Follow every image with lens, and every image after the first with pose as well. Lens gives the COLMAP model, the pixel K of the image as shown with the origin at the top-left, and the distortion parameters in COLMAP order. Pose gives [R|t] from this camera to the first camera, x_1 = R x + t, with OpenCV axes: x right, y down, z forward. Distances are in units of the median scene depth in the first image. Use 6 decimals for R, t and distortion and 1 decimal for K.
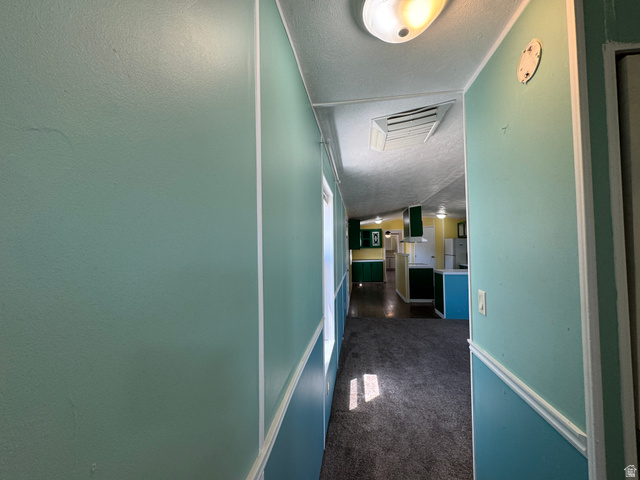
lens RADIAL K [[256.3, 0, 320.2], [0, 256.3, 239.9], [0, 0, 1]] dist [-0.003801, 0.000803]
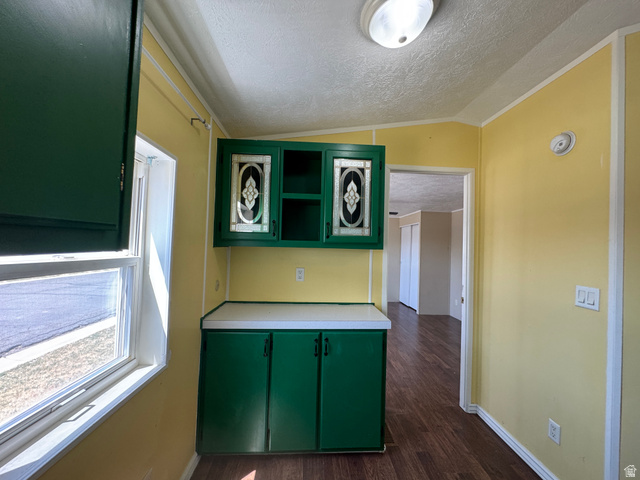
lens RADIAL K [[256.3, 0, 319.4], [0, 256.3, 241.7], [0, 0, 1]] dist [-0.003801, 0.000803]
pose [[0.980646, 0.051919, 0.188778, 0.494909], [-0.053655, 0.998551, 0.004096, 0.083297], [-0.188292, -0.014145, 0.982011, 2.531059]]
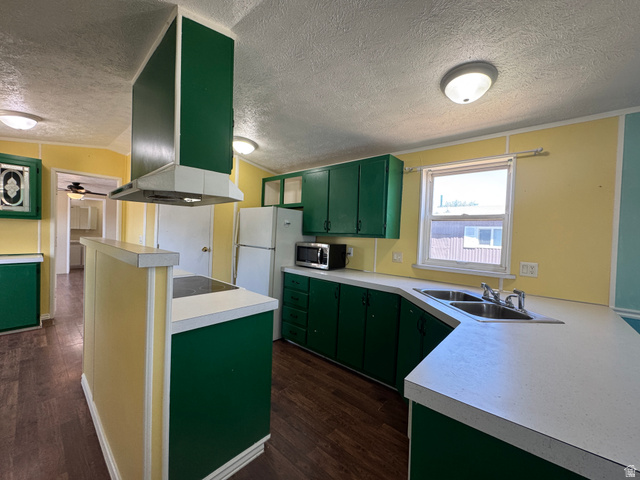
lens RADIAL K [[256.3, 0, 317.1], [0, 256.3, 240.2], [0, 0, 1]] dist [-0.003801, 0.000803]
pose [[0.548620, 0.016315, 0.835912, 0.501516], [-0.071707, 0.997044, 0.027602, 0.070200], [-0.832991, -0.075084, 0.548168, 1.624993]]
